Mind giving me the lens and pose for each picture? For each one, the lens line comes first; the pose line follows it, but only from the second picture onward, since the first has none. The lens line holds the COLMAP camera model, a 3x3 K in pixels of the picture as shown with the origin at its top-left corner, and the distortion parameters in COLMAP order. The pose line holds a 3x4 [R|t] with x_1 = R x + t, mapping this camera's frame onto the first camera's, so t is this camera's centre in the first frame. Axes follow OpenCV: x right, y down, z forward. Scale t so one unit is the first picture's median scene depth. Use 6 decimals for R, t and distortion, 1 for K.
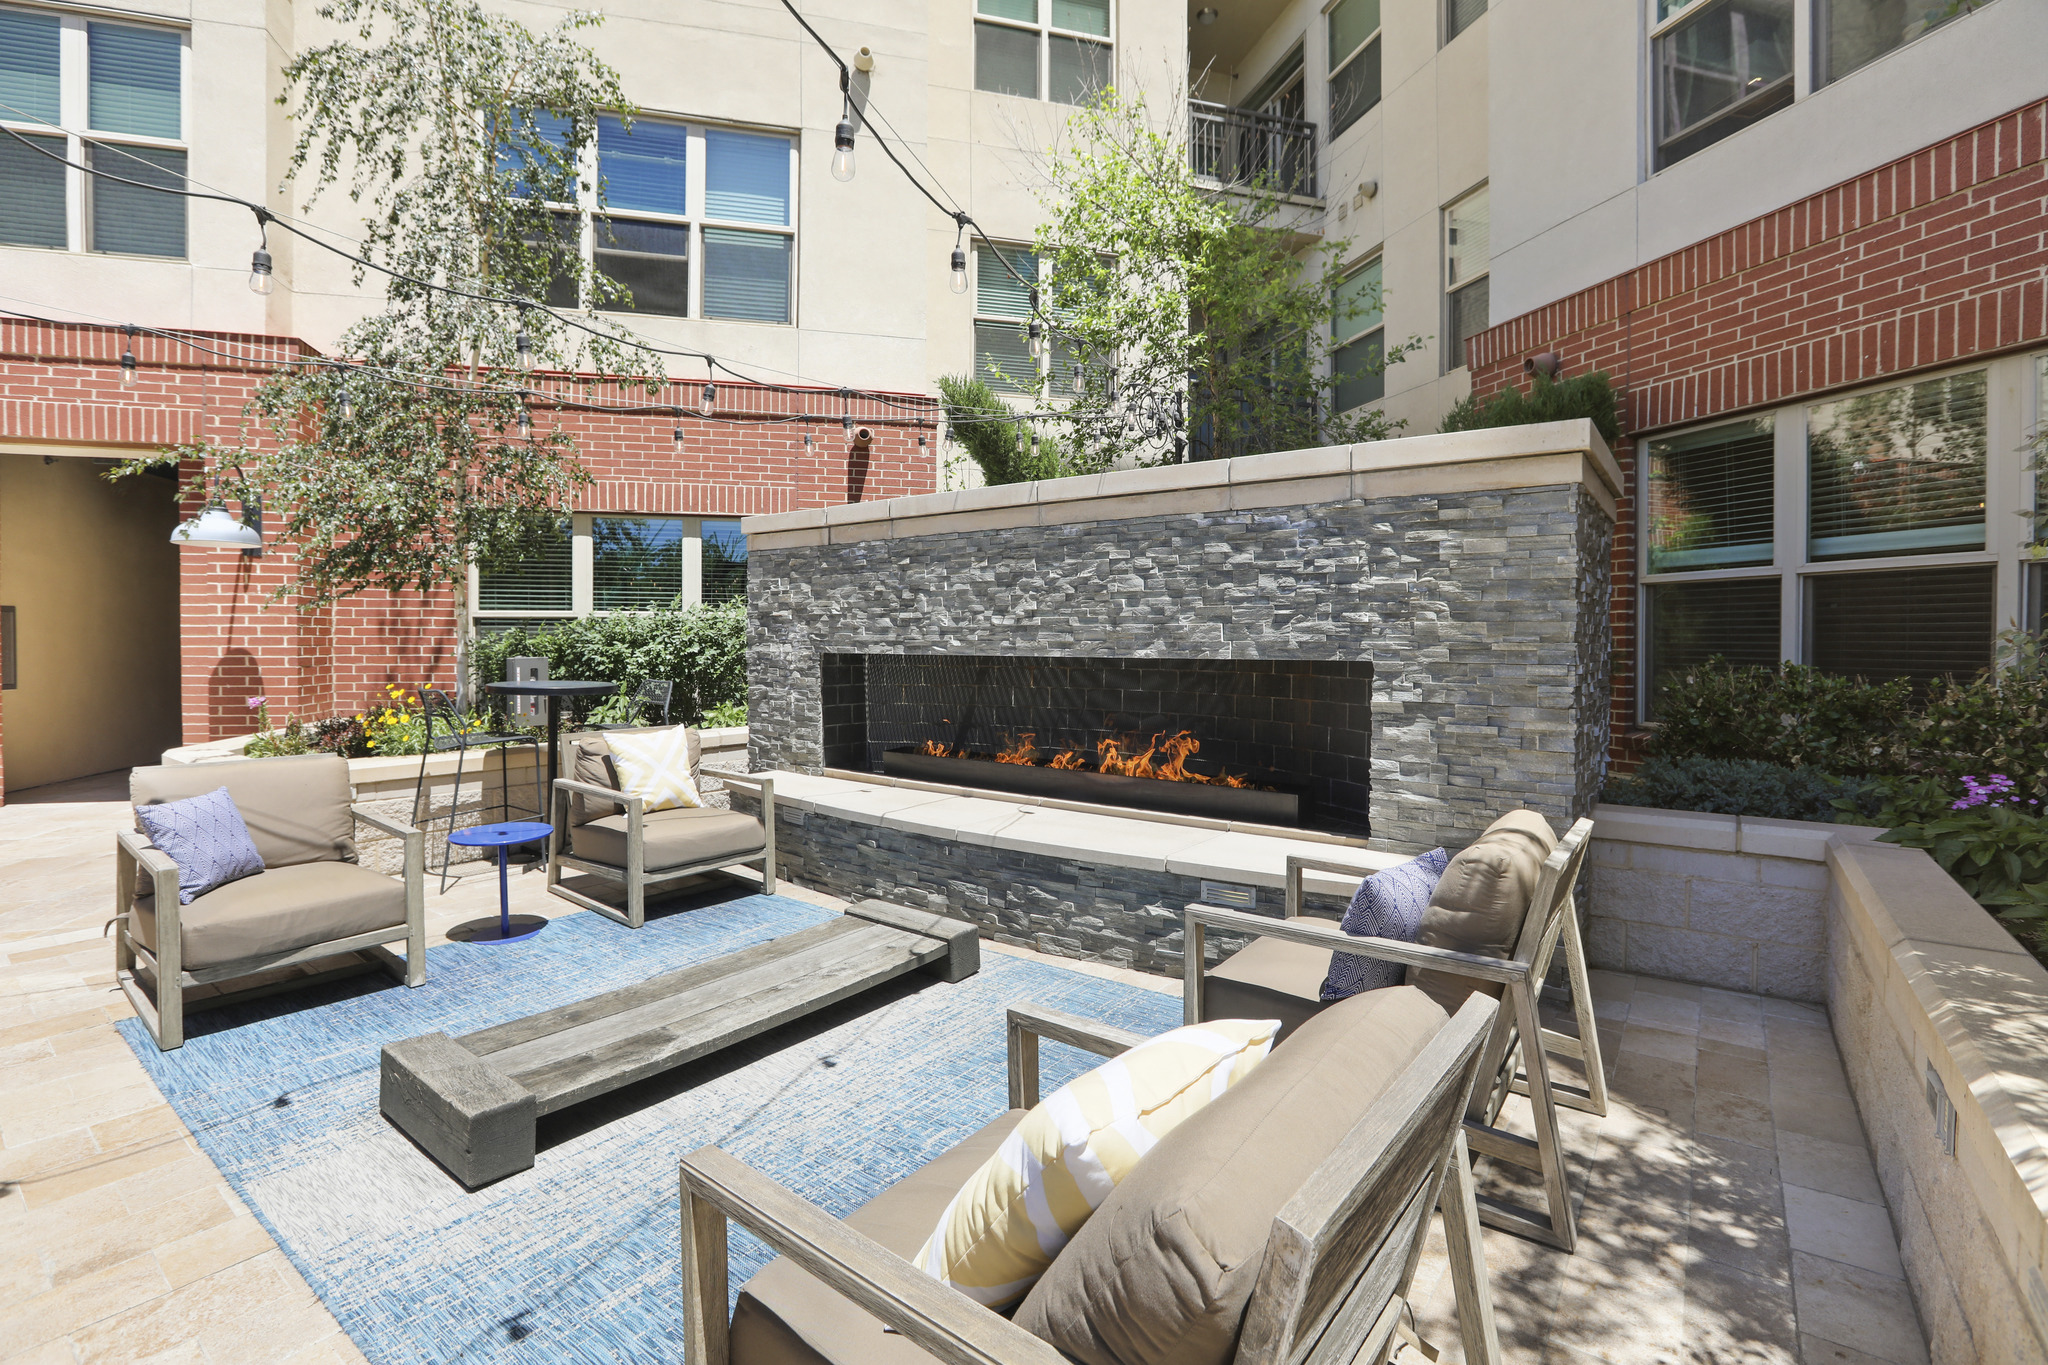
lens RADIAL K [[941.4, 0, 1024.0], [0, 941.4, 682.5], [0, 0, 1]] dist [-0.068867, 0.014920]
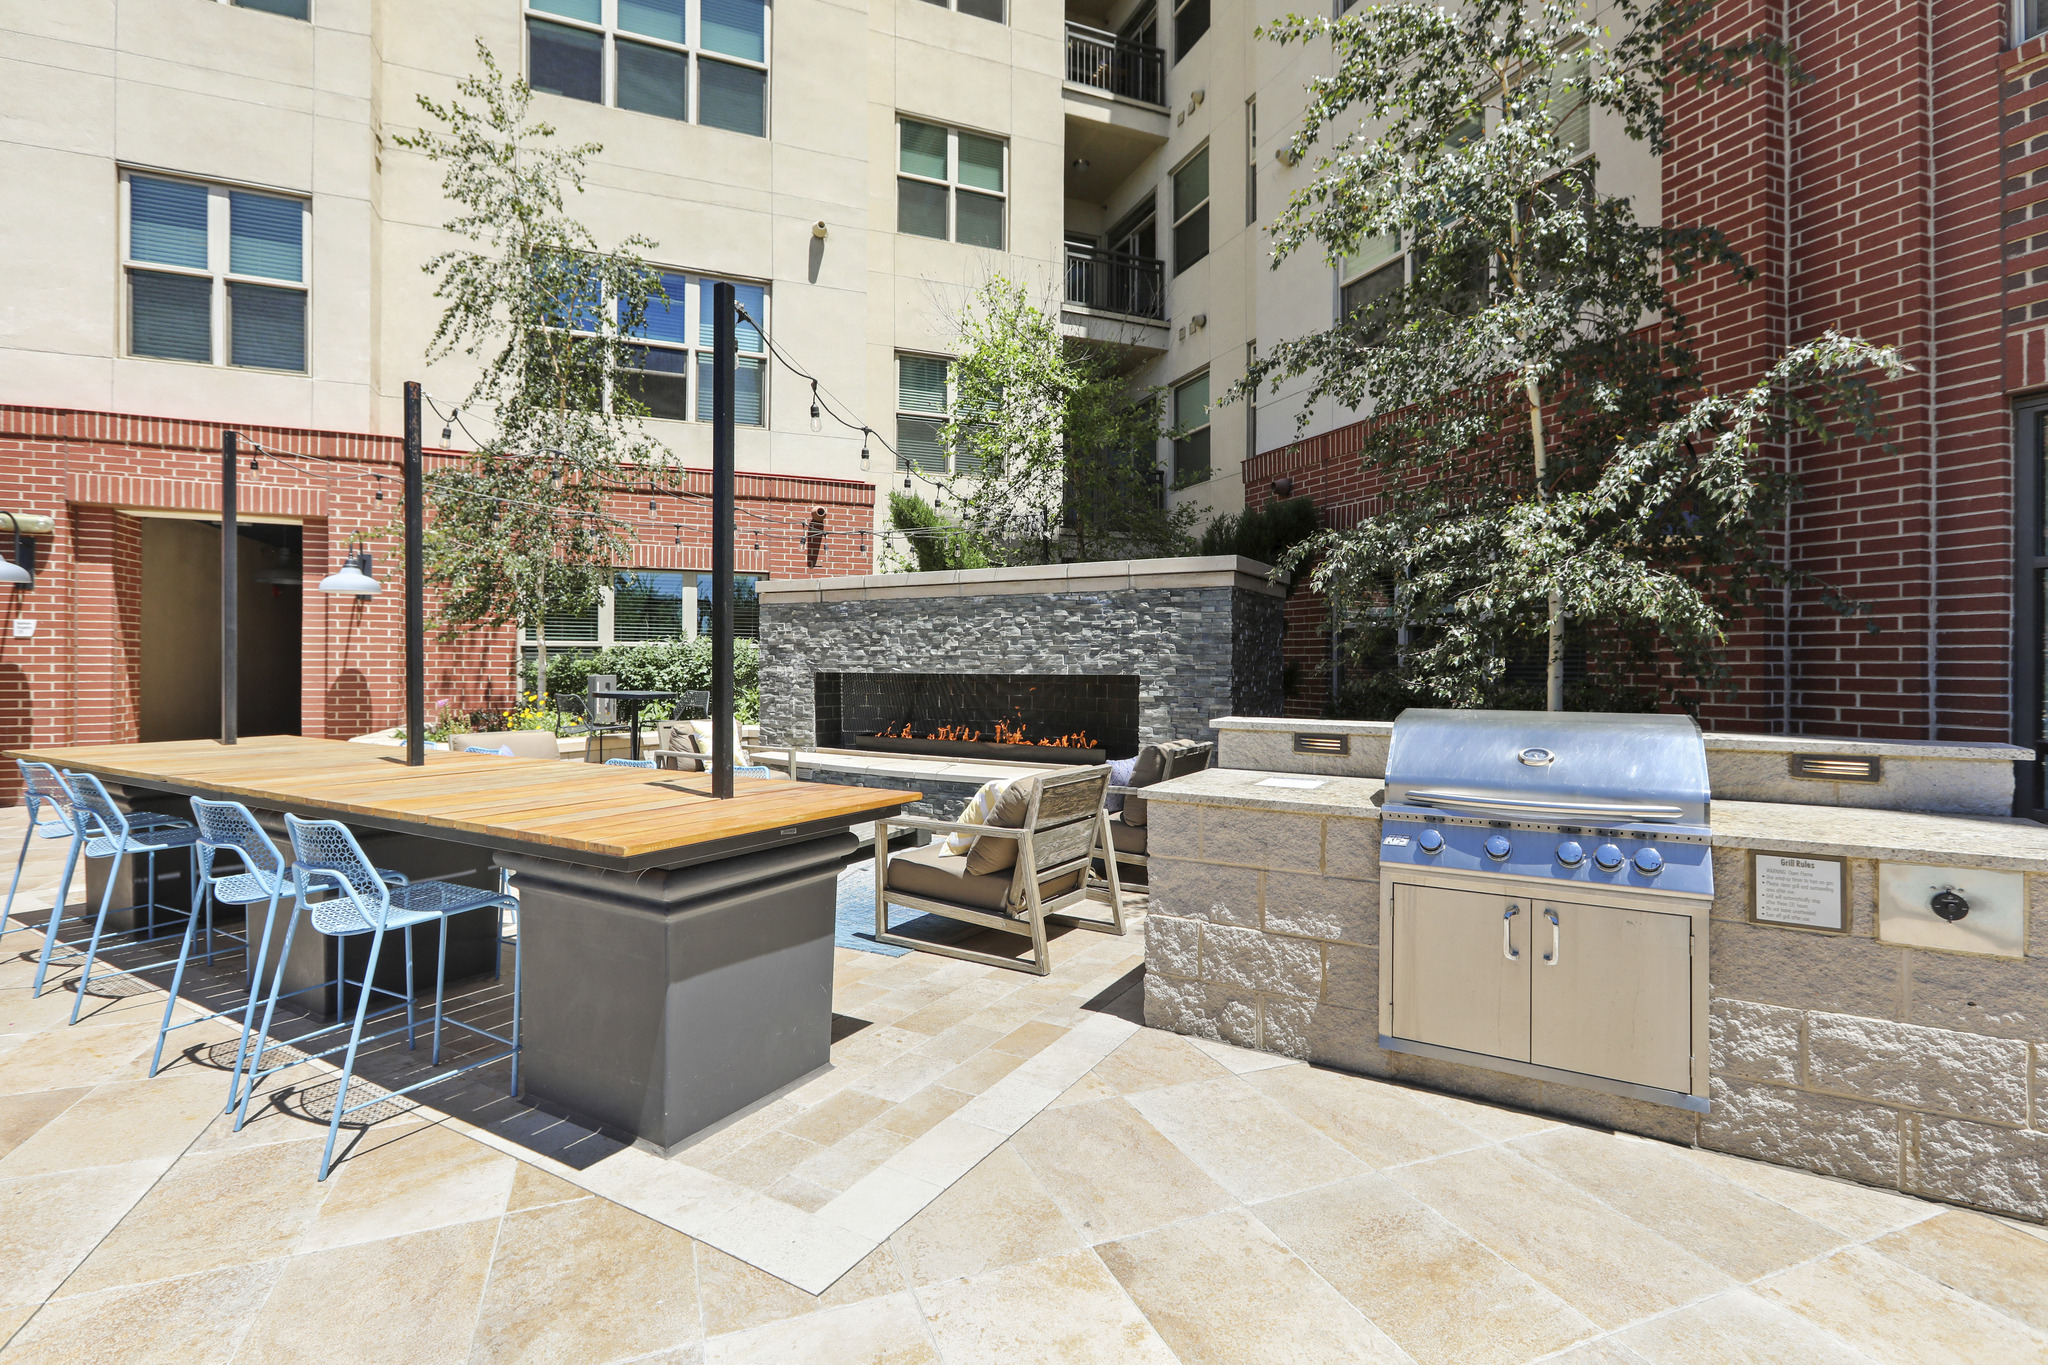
lens RADIAL K [[941.4, 0, 1024.0], [0, 941.4, 682.5], [0, 0, 1]] dist [-0.068867, 0.014920]
pose [[0.993697, -0.000998, 0.112091, -0.047696], [0.003915, 0.999659, -0.025801, 0.026136], [-0.112028, 0.026078, 0.993363, -0.561570]]
